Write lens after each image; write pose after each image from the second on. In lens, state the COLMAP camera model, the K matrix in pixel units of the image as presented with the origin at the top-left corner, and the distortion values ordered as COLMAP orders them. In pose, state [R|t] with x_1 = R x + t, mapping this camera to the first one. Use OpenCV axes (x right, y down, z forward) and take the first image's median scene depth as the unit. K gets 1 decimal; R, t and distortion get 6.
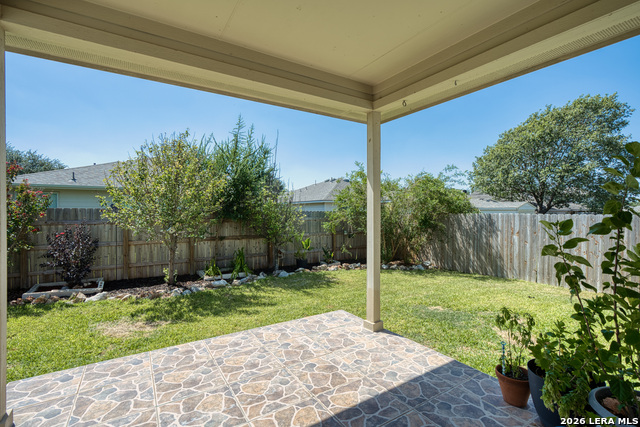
lens RADIAL K [[295.4, 0, 318.5], [0, 295.4, 213.4], [0, 0, 1]] dist [-0.006892, 0.001575]
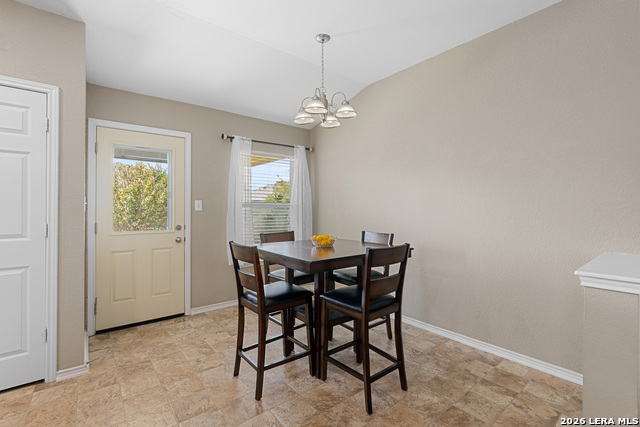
lens RADIAL K [[295.4, 0, 318.5], [0, 295.4, 210.2], [0, 0, 1]] dist [-0.006892, 0.001575]
pose [[0.993937, -0.000090, 0.109954, 0.248834], [0.000089, 1.000000, 0.000007, -0.011542], [-0.109954, 0.000003, 0.993937, -0.559962]]
